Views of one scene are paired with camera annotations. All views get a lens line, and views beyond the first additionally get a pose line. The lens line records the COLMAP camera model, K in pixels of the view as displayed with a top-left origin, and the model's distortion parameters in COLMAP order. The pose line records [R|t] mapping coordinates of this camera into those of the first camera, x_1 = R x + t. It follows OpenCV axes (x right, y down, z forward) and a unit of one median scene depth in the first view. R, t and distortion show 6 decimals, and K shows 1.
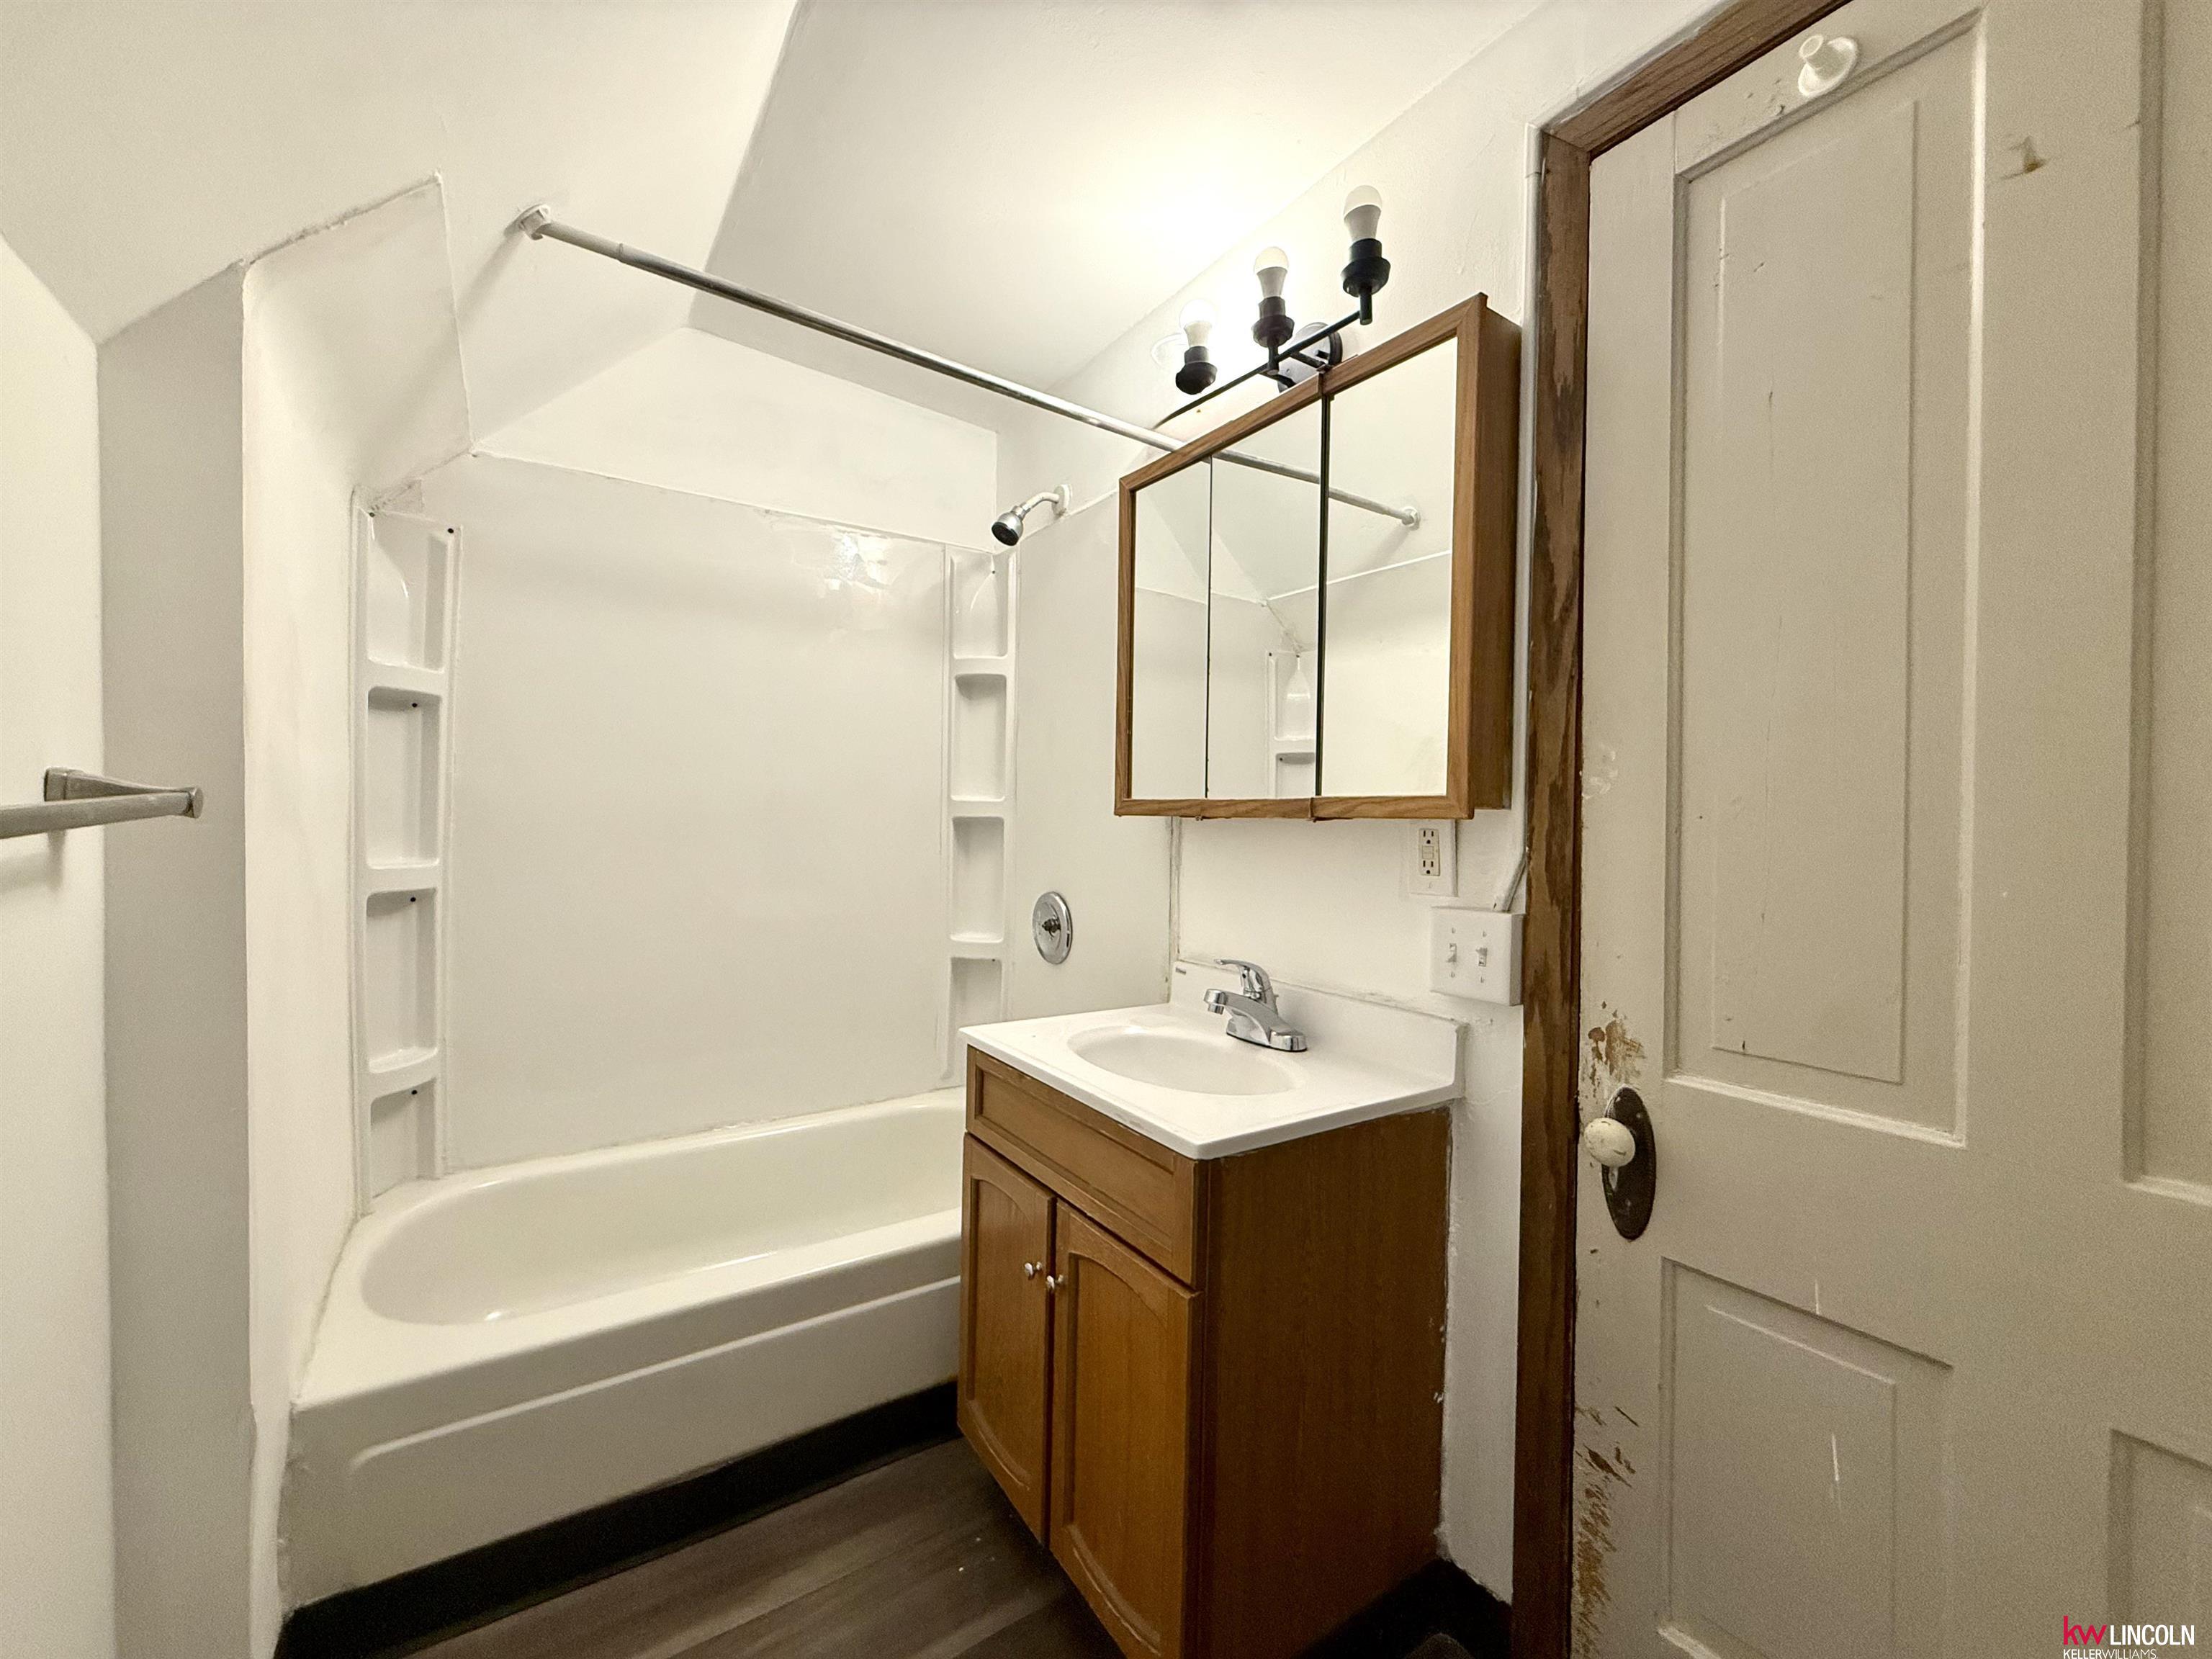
lens RADIAL K [[882.9, 0, 1101.4], [0, 882.9, 828.4], [0, 0, 1]] dist [-0.000645, -0.000113]
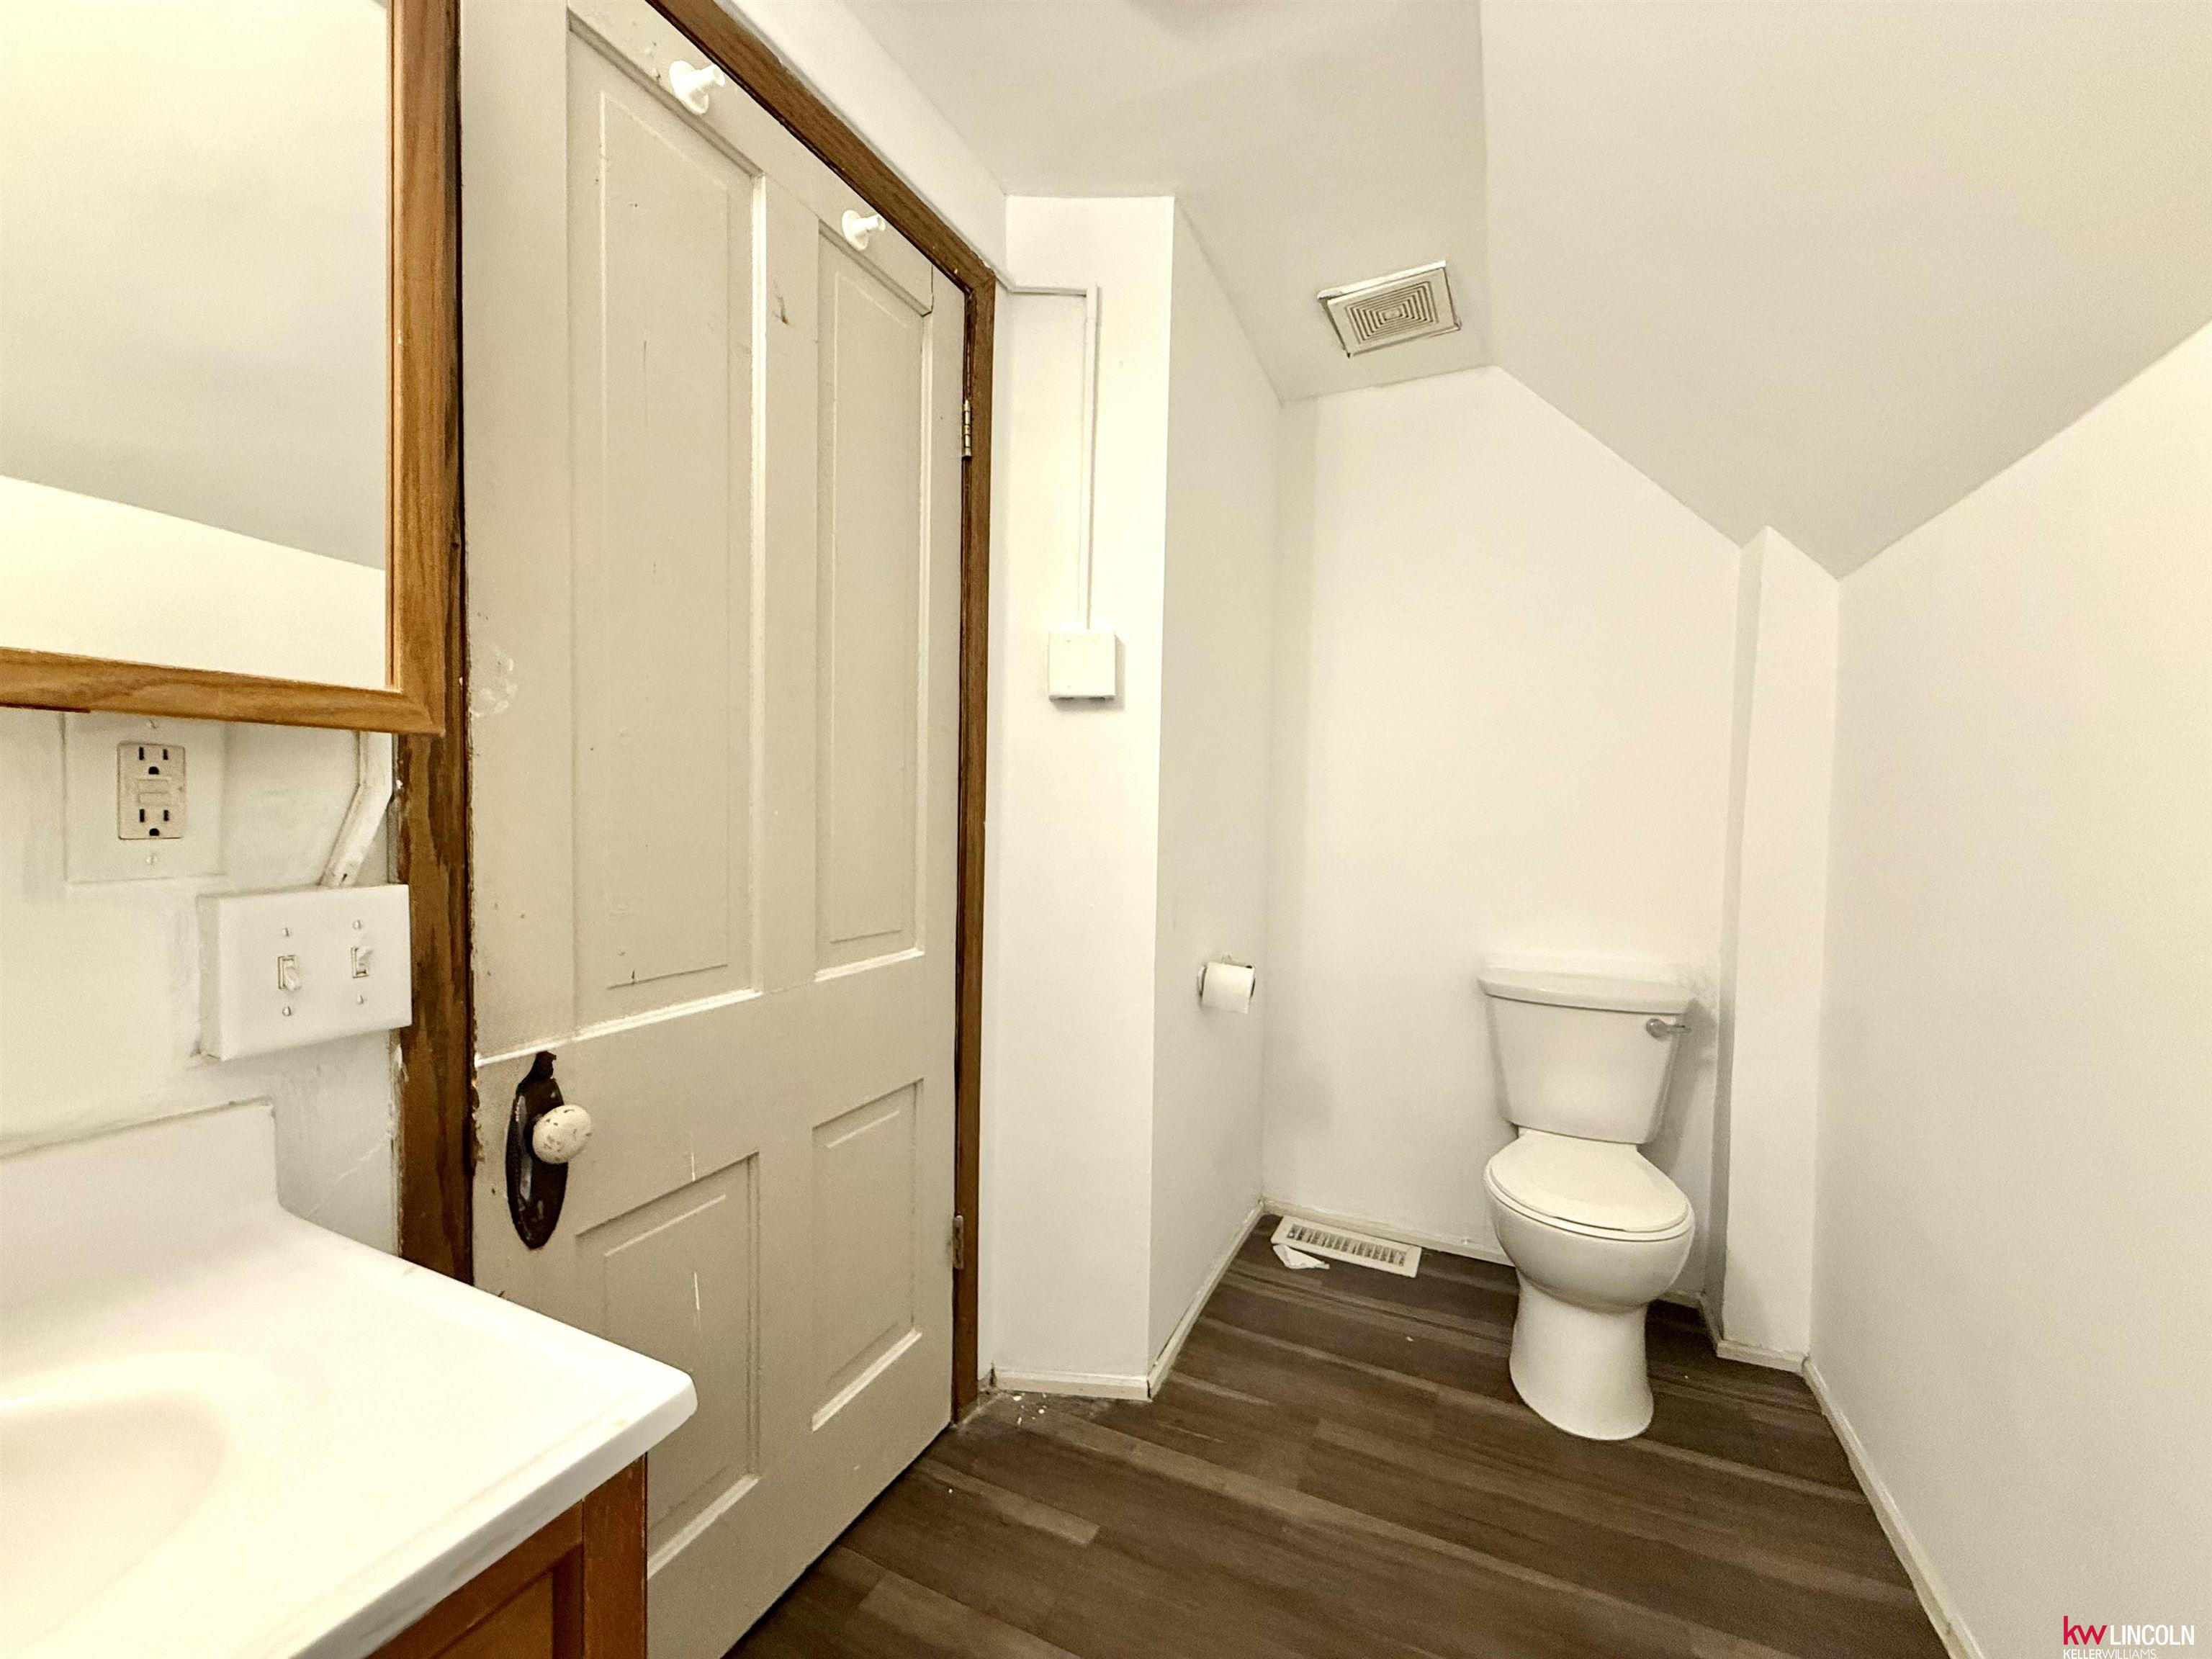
lens RADIAL K [[882.9, 0, 1101.4], [0, 882.9, 828.4], [0, 0, 1]] dist [-0.000645, -0.000113]
pose [[-0.514784, -0.042654, 0.856258, -0.360541], [-0.014387, 0.999051, 0.041117, 0.022255], [-0.857199, 0.008847, -0.514909, 0.911913]]
